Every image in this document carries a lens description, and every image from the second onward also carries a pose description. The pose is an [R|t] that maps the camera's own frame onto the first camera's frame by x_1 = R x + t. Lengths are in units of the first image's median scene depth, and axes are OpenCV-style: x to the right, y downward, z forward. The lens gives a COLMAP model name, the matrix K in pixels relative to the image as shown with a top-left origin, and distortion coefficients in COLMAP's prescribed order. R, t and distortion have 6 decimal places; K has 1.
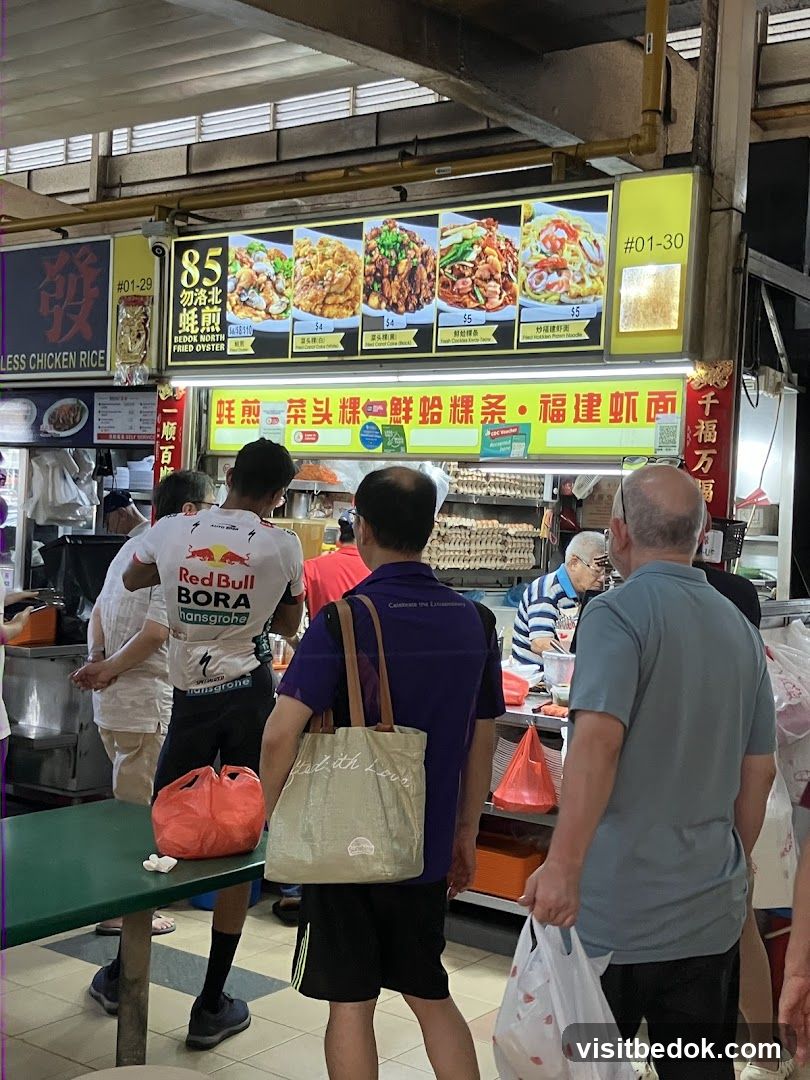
lens RADIAL K [[1352.5, 0, 402.6], [0, 1352.5, 509.7], [0, 0, 1]] dist [0.165754, -0.012704]
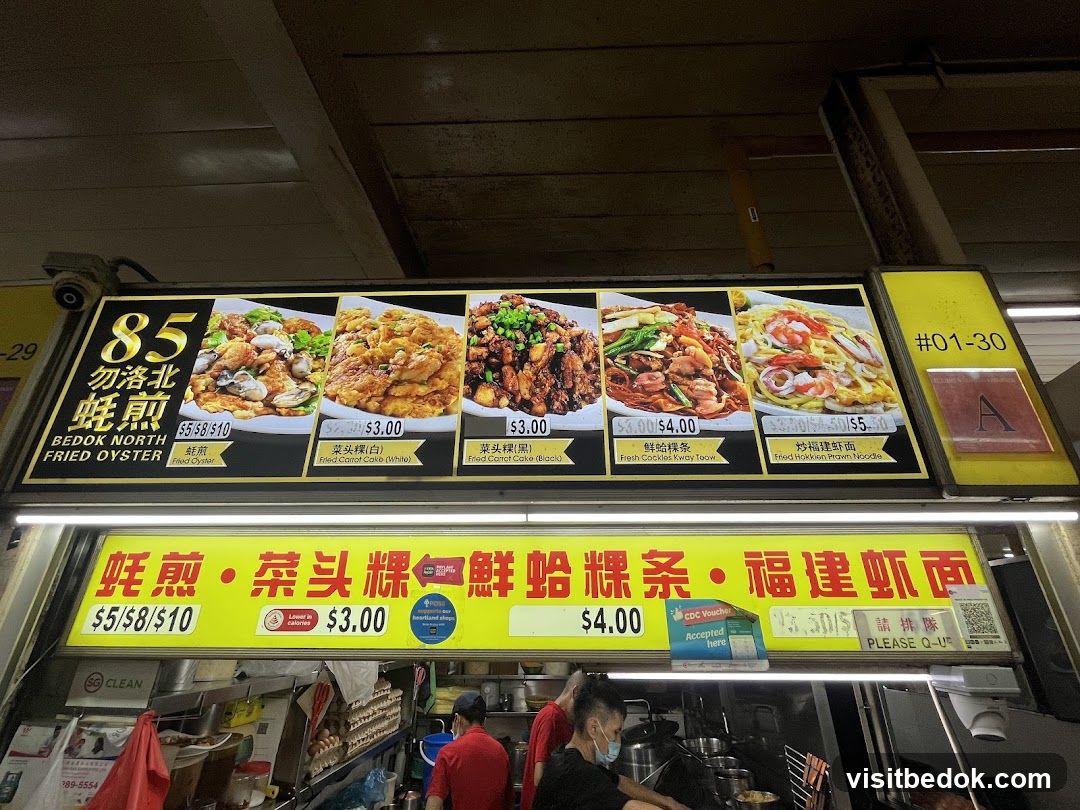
lens RADIAL K [[495.8, 0, 540.0], [0, 495.8, 405.0], [0, 0, 1]] dist [0.000460, -0.001020]
pose [[0.829501, 0.196040, 0.522969, -0.121659], [0.031459, 0.918485, -0.394202, -0.055461], [-0.557619, 0.343443, 0.755717, 0.806474]]
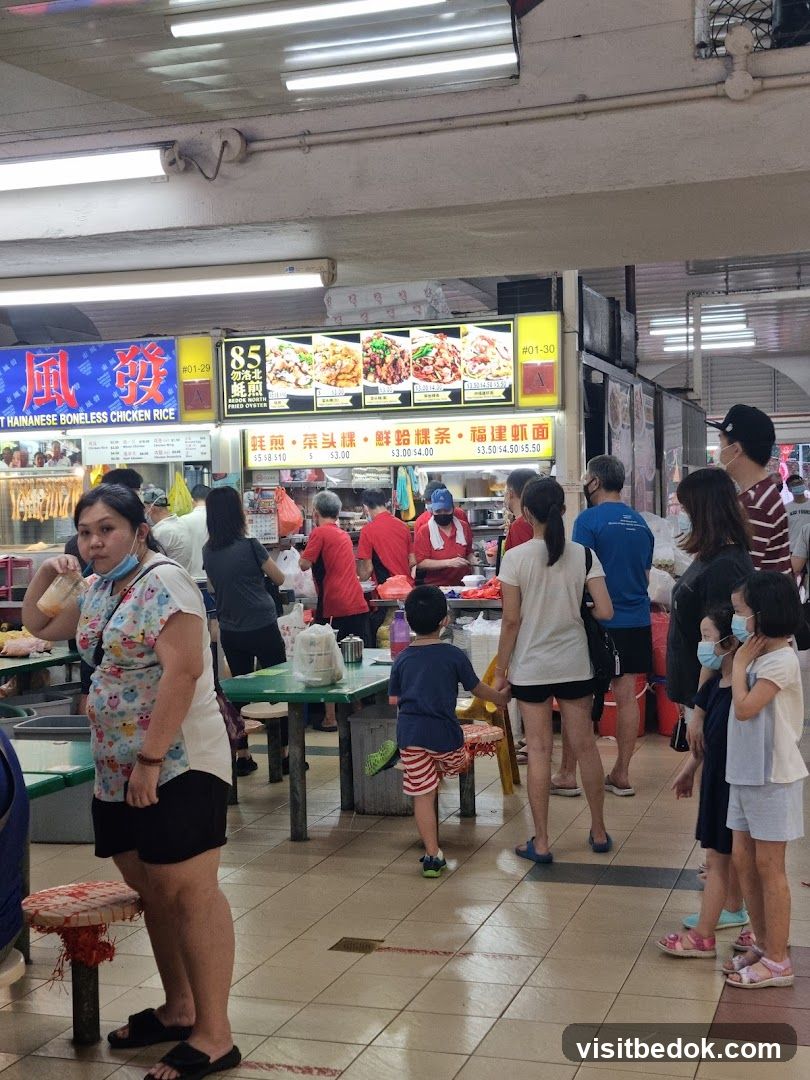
lens RADIAL K [[1312.8, 0, 405.0], [0, 1312.8, 540.0], [0, 0, 1]] dist [0.122906, -0.005897]
pose [[0.952244, -0.077879, 0.295240, -0.499902], [0.066570, 0.996618, 0.048181, -0.022683], [-0.297994, -0.026226, 0.954207, -0.653373]]
